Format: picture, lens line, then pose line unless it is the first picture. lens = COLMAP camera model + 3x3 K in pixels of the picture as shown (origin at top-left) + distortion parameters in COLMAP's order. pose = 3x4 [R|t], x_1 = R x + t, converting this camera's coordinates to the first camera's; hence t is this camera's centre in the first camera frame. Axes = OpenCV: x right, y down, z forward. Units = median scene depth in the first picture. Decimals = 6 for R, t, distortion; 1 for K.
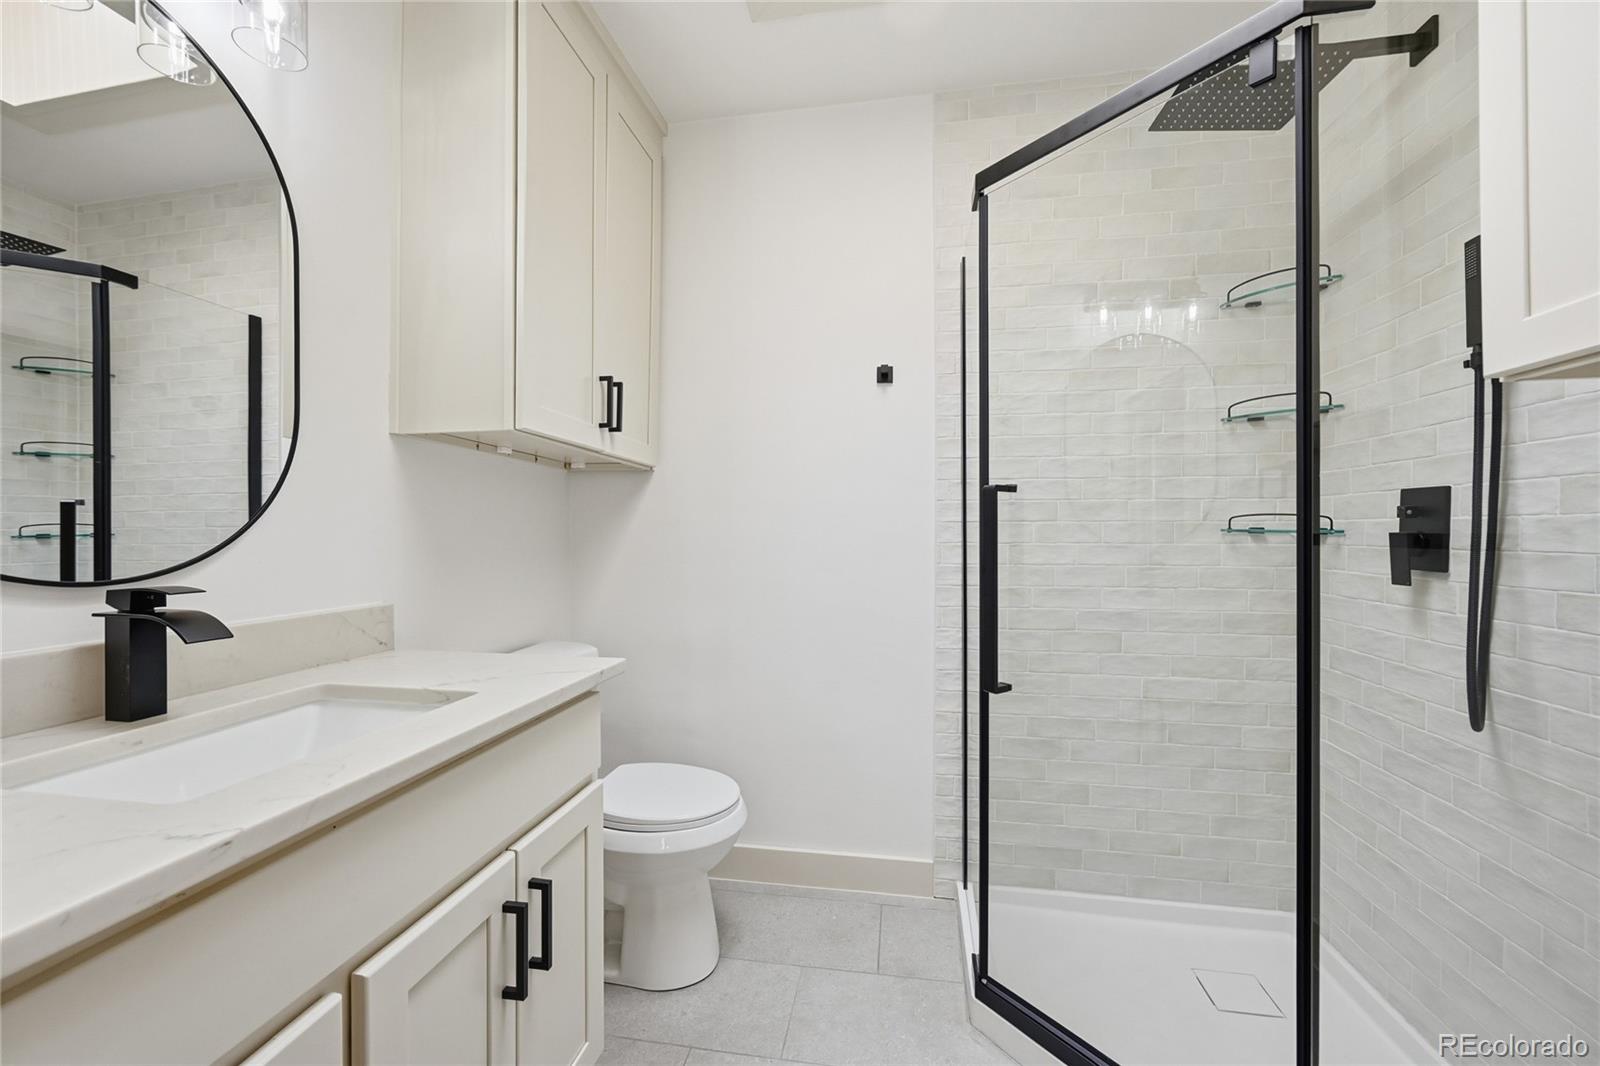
lens RADIAL K [[635.0, 0, 802.3], [0, 635.0, 532.2], [0, 0, 1]] dist [-0.001628, 0.000237]
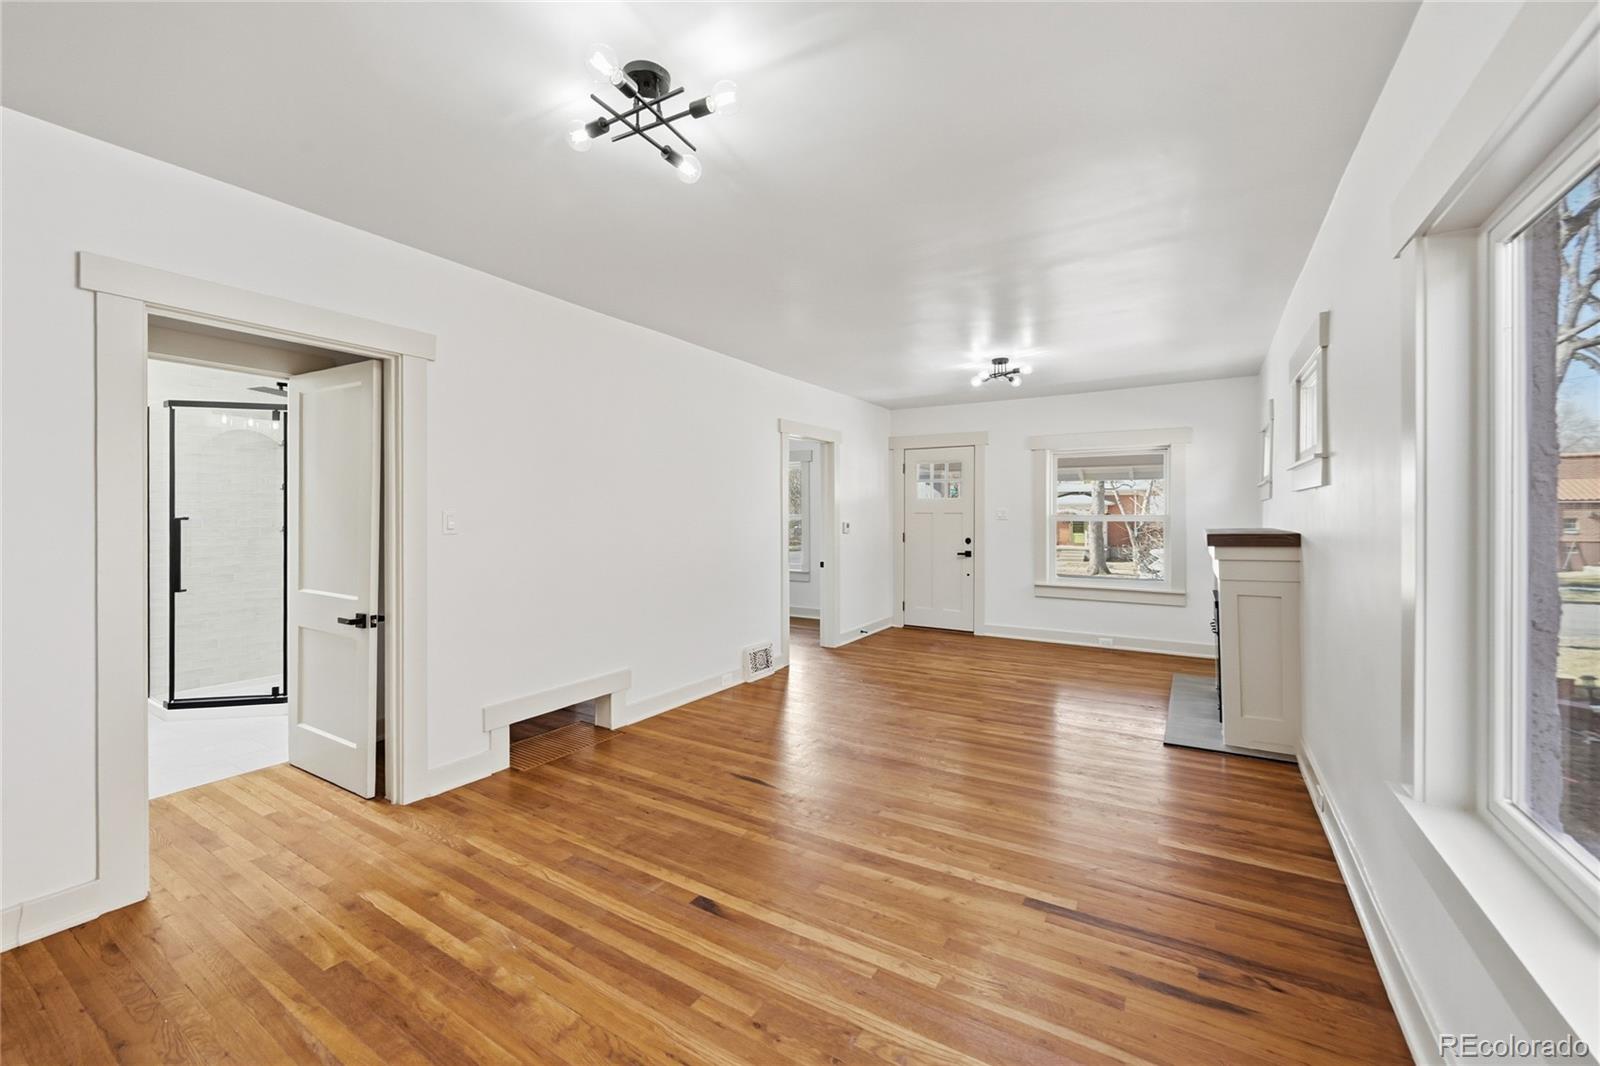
lens RADIAL K [[635.0, 0, 800.2], [0, 635.0, 518.8], [0, 0, 1]] dist [-0.001628, 0.000237]
pose [[0.378432, -0.000583, 0.925629, -1.195174], [0.002583, 0.999997, -0.000426, -0.057933], [-0.925625, 0.002552, 0.378432, -2.488249]]
